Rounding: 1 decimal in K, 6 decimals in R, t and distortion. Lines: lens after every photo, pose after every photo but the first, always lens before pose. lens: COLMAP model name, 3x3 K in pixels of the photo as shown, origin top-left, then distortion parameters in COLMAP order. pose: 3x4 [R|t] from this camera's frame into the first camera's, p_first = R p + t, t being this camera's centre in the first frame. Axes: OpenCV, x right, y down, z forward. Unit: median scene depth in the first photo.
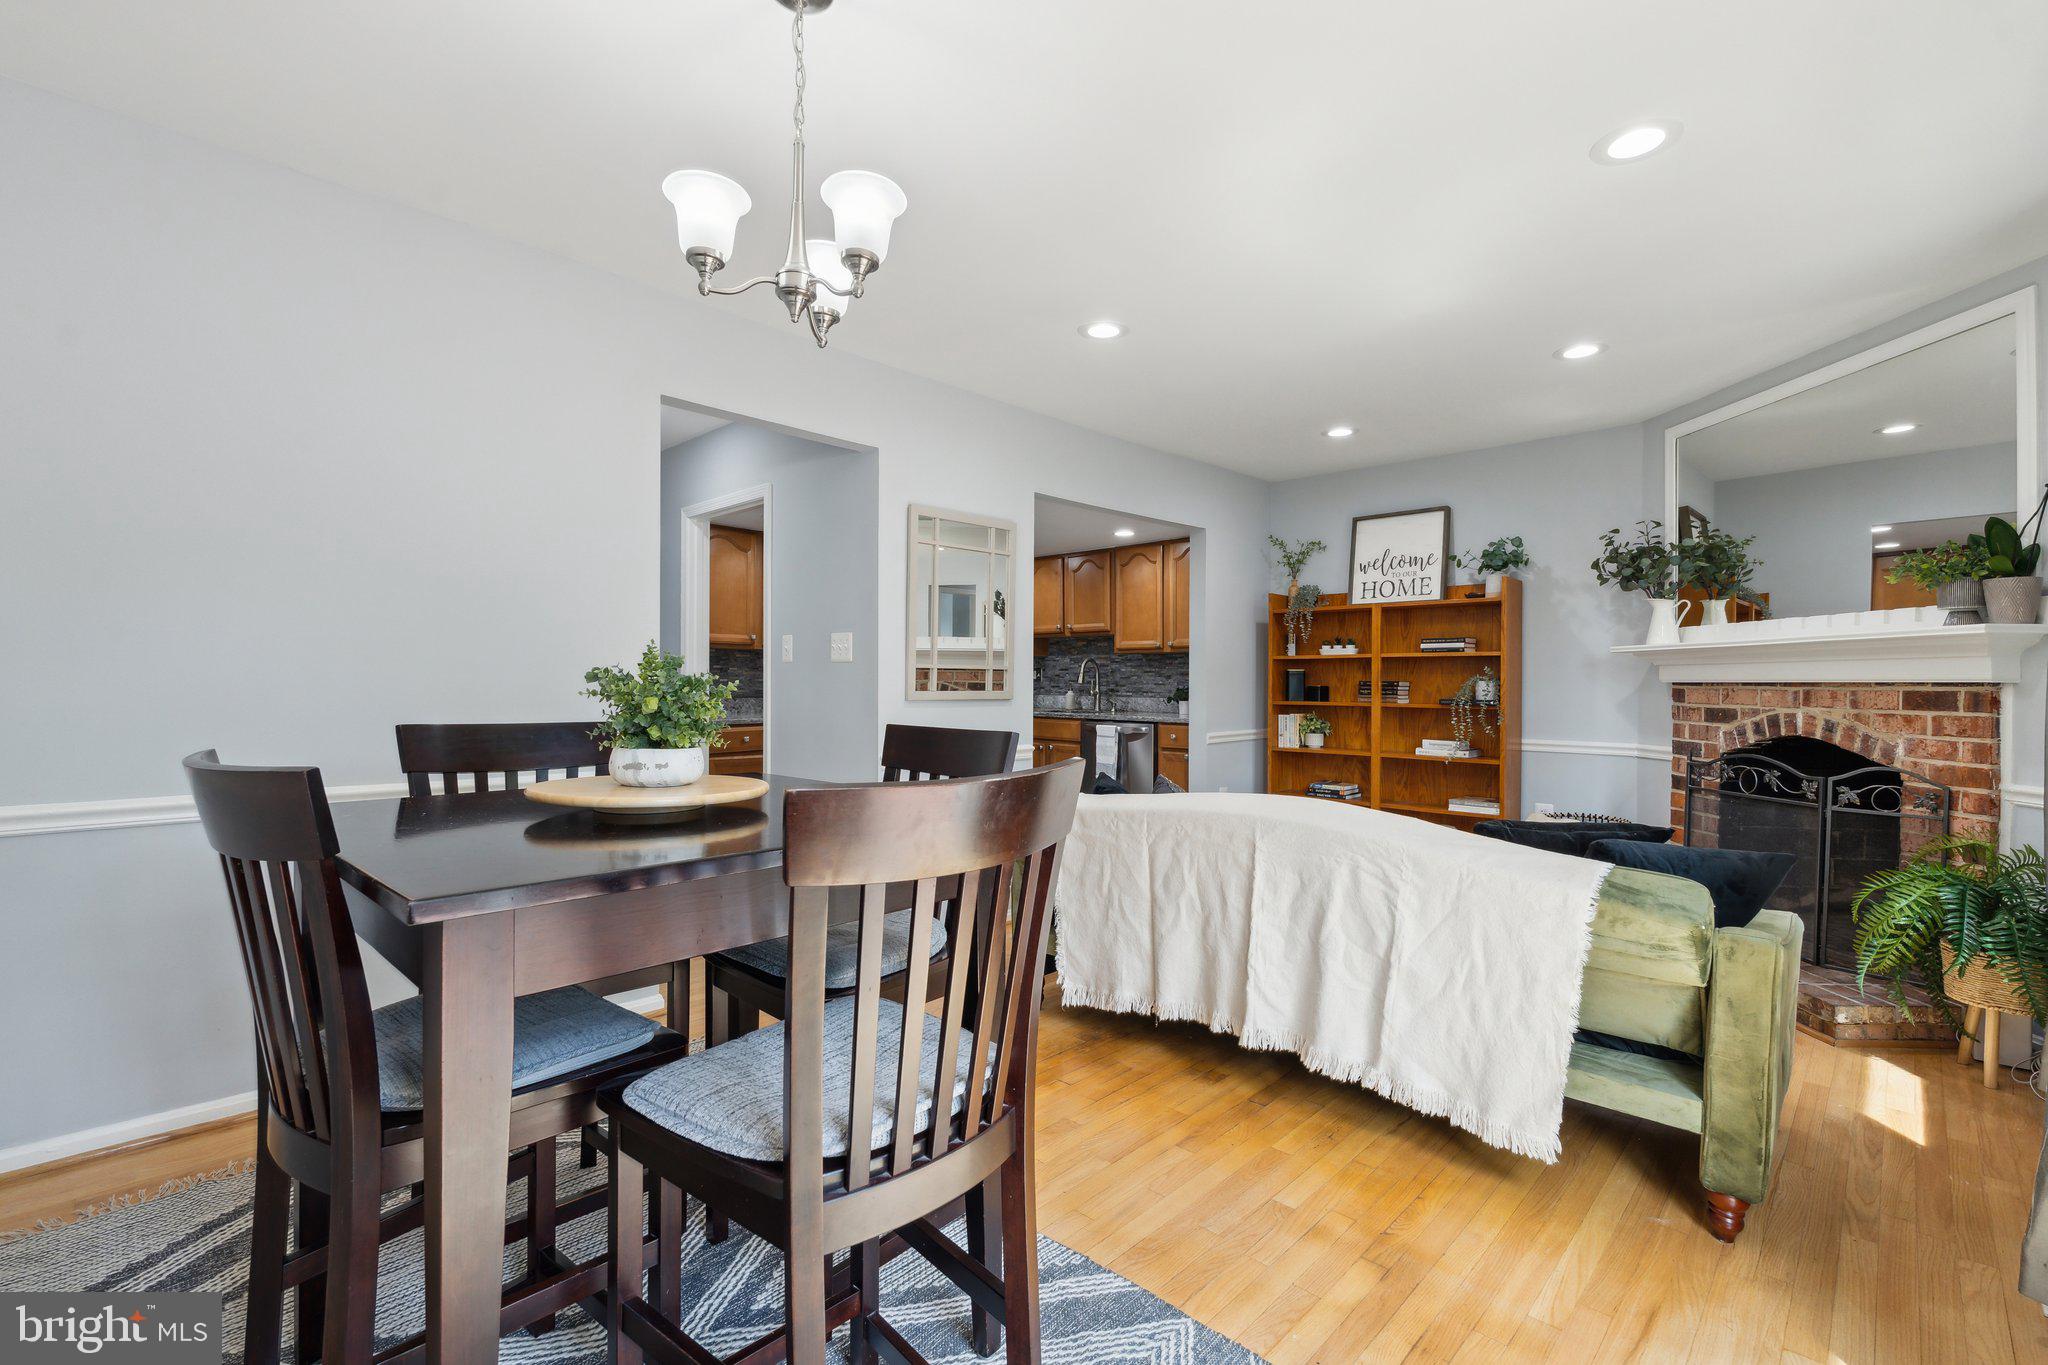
lens RADIAL K [[908.0, 0, 1024.0], [0, 908.0, 682.5], [0, 0, 1]] dist [0.000290, 0.000072]
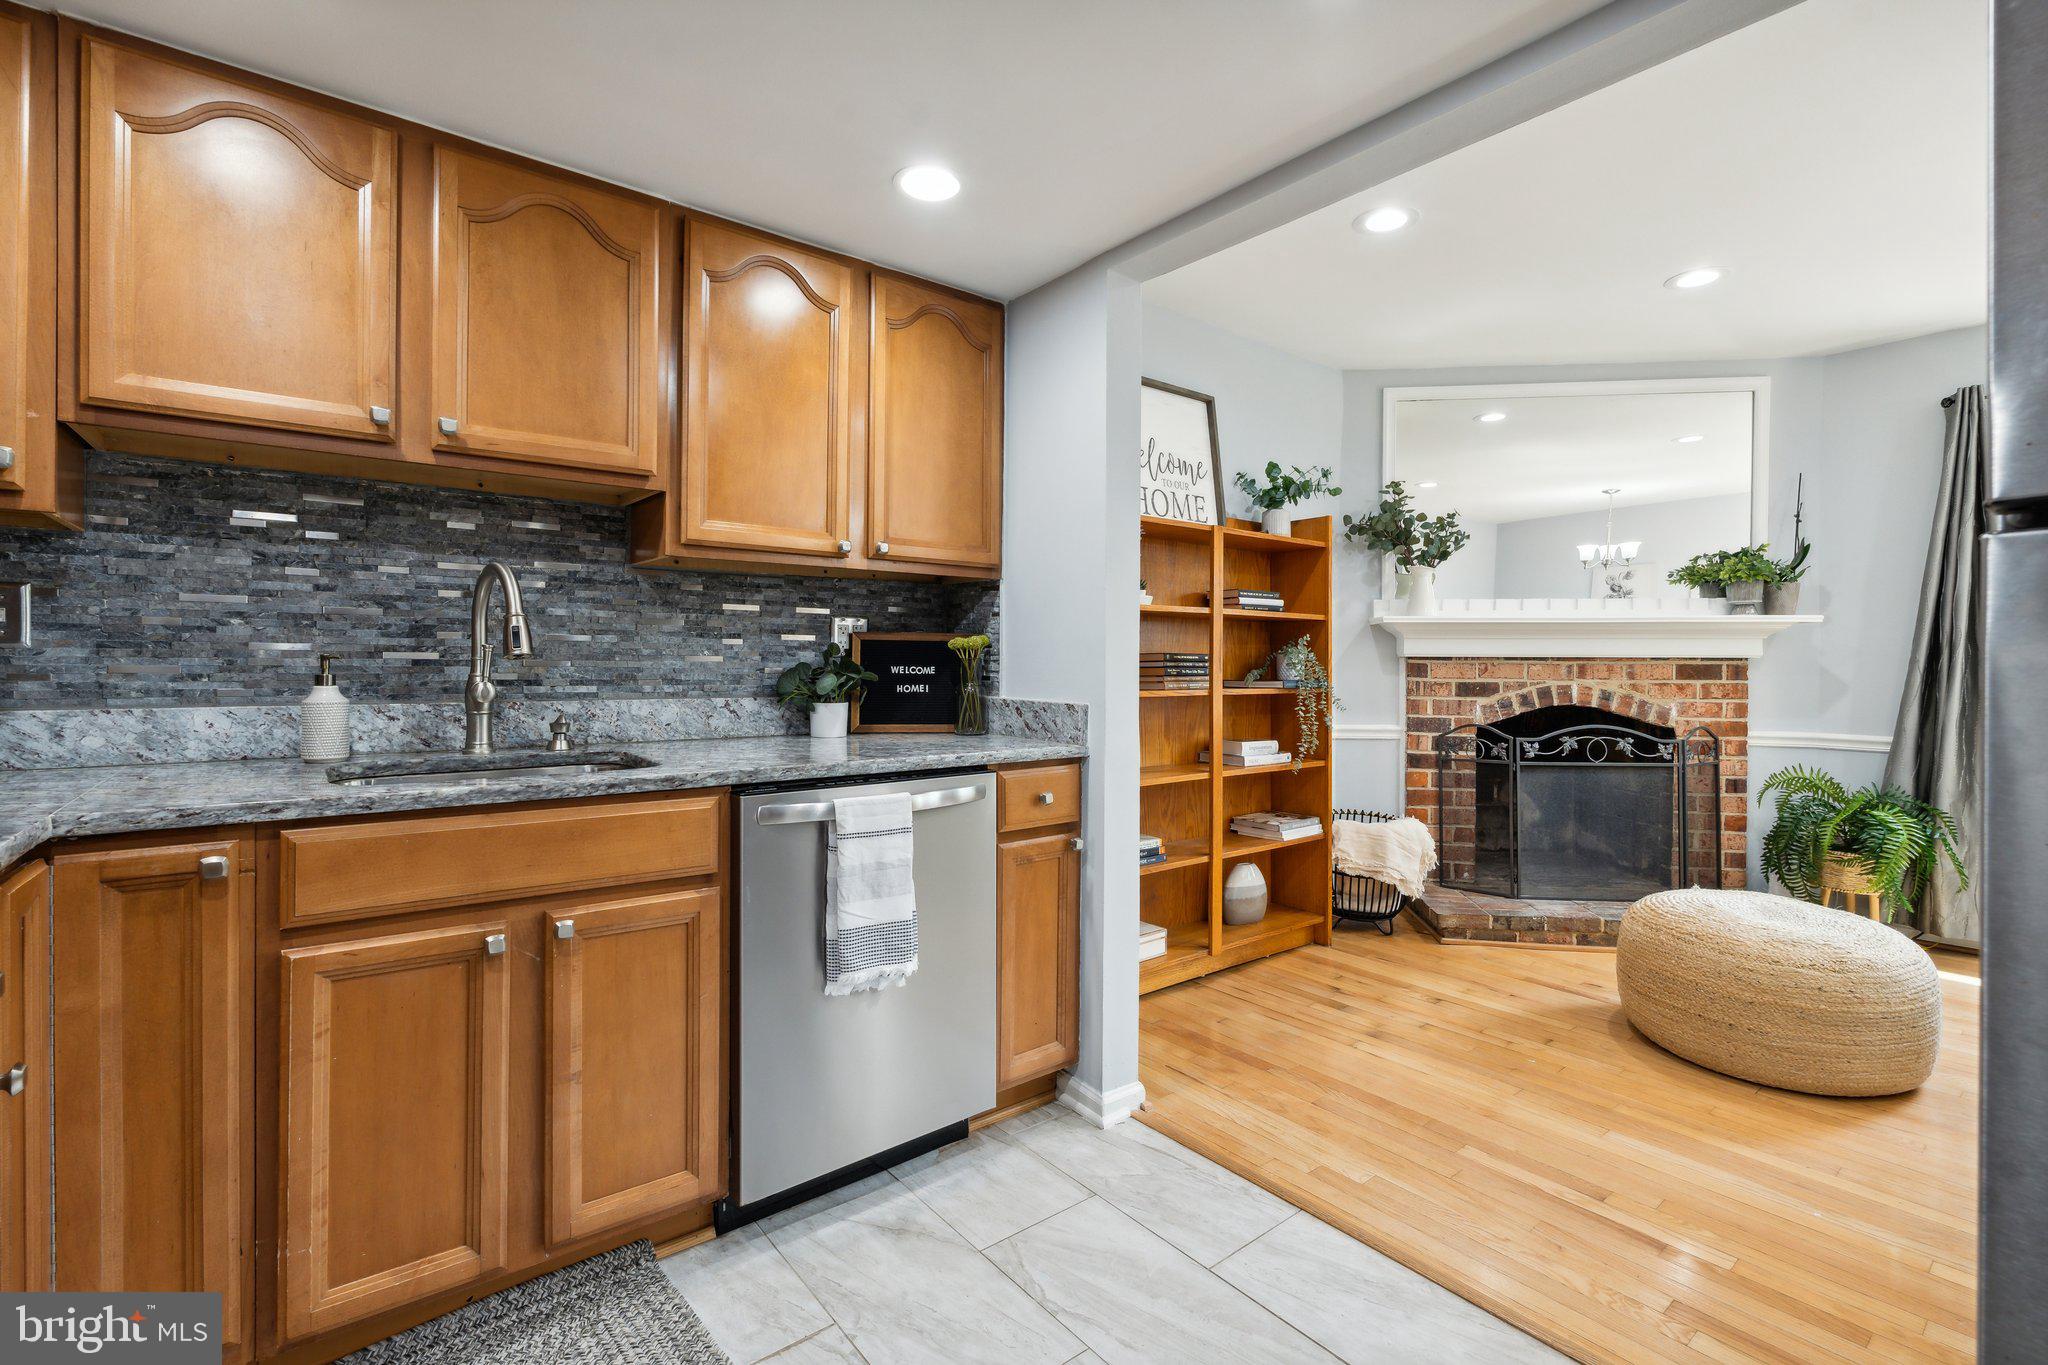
lens RADIAL K [[898.9, 0, 1024.3], [0, 898.9, 659.8], [0, 0, 1]] dist [-0.002436, -0.000076]
pose [[0.127126, -0.003965, 0.991879, -0.273563], [-0.003495, 0.999984, 0.004445, 0.000479], [-0.991880, -0.004031, 0.127110, 1.290681]]
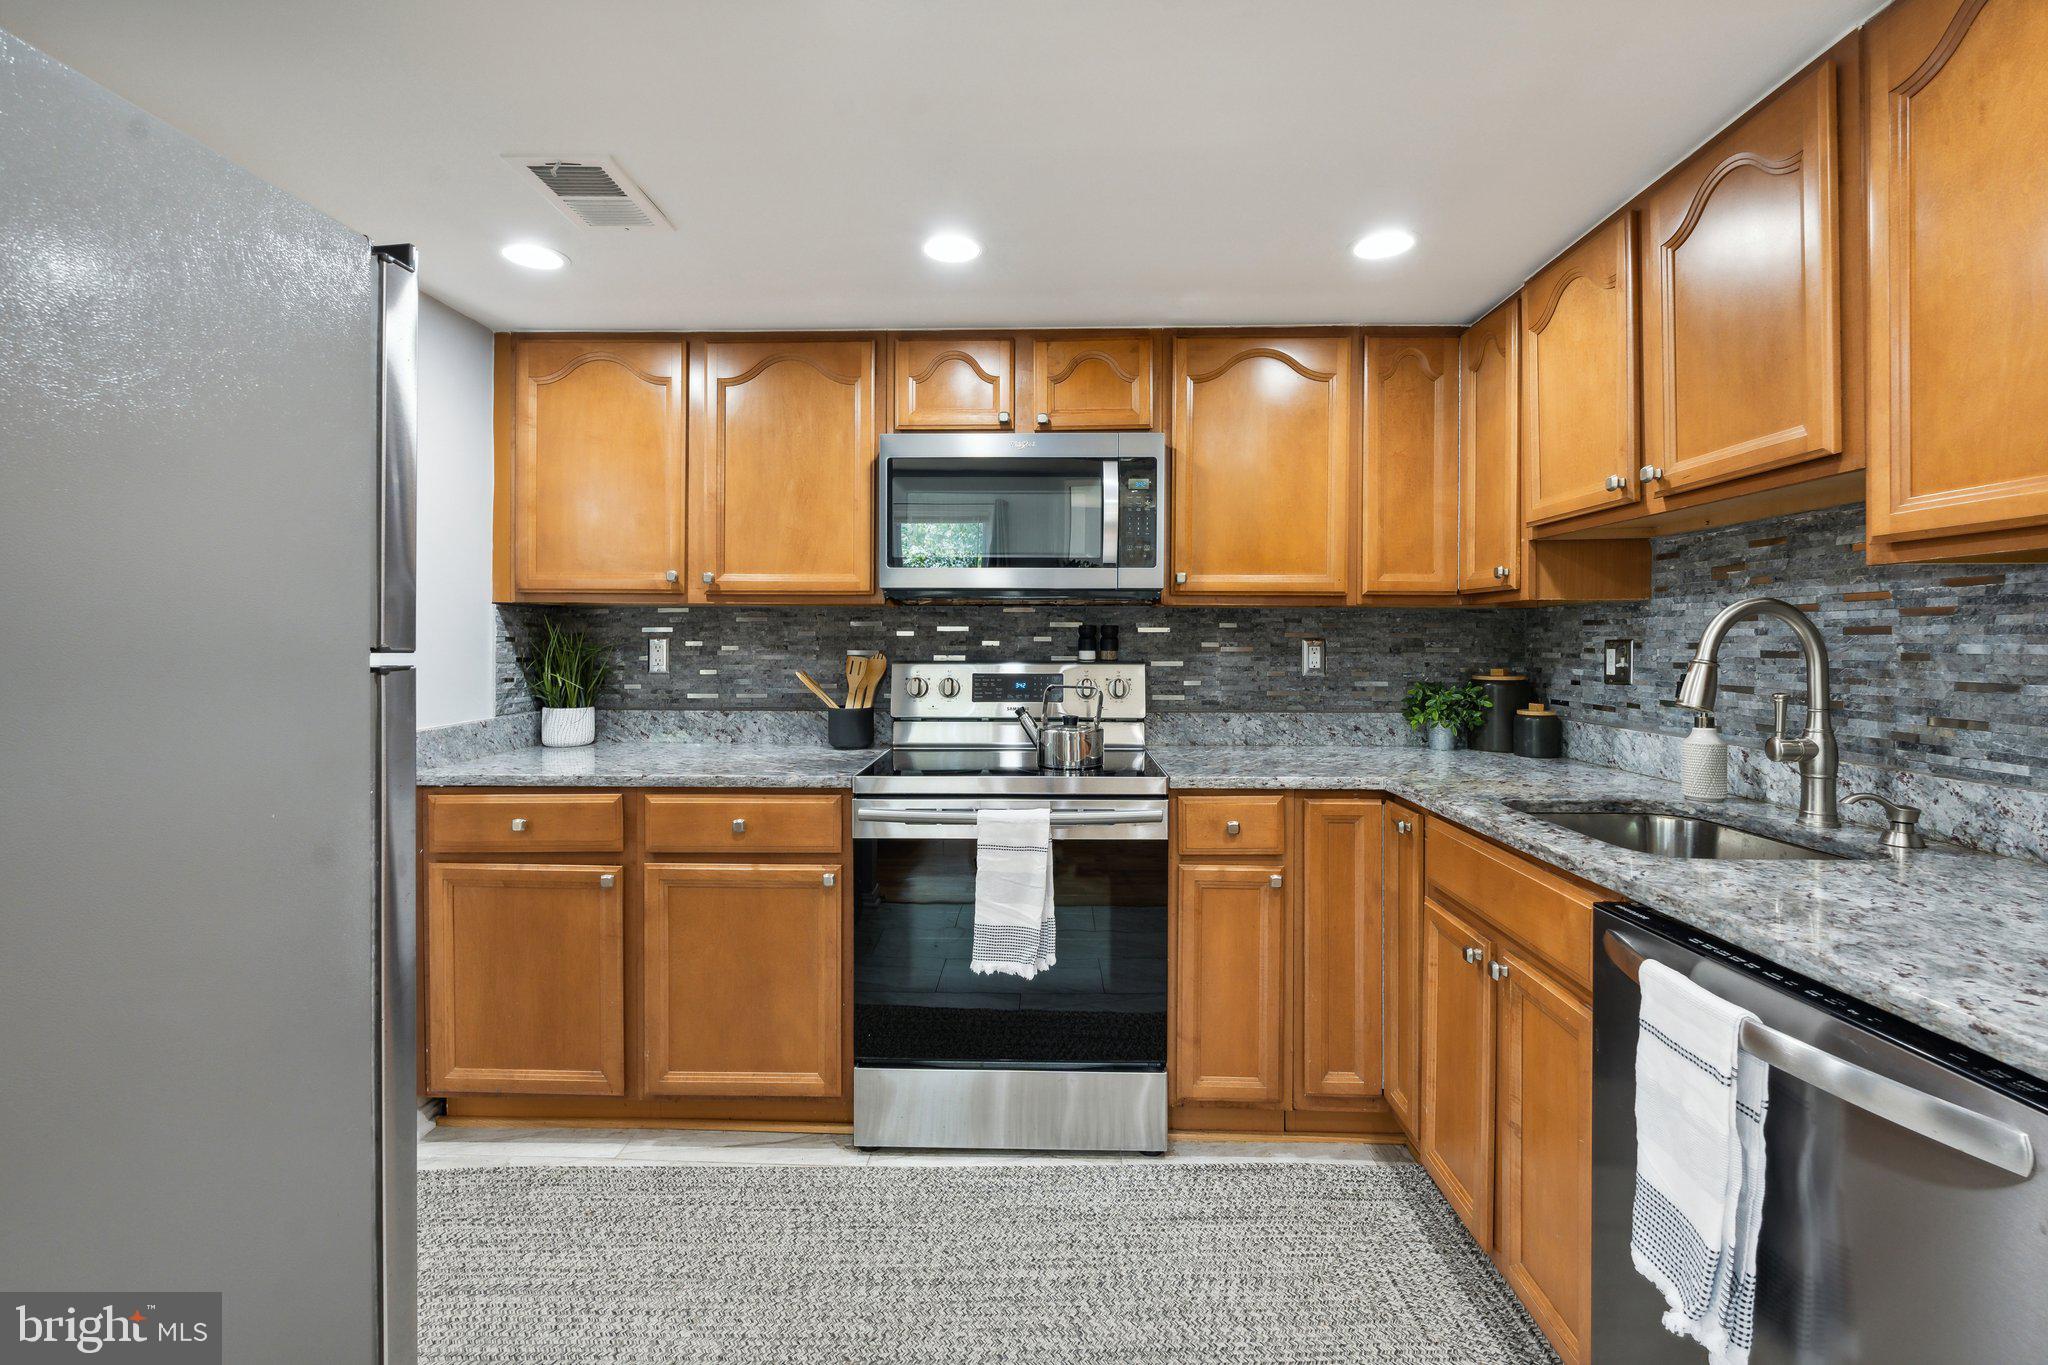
lens RADIAL K [[951.2, 0, 1035.4], [0, 951.2, 640.4], [0, 0, 1]] dist [-0.000605, -0.000019]
pose [[0.682455, -0.005527, -0.730907, 0.194931], [0.000241, 0.999973, -0.007337, -0.023002], [0.730928, 0.004831, 0.682438, 1.115521]]
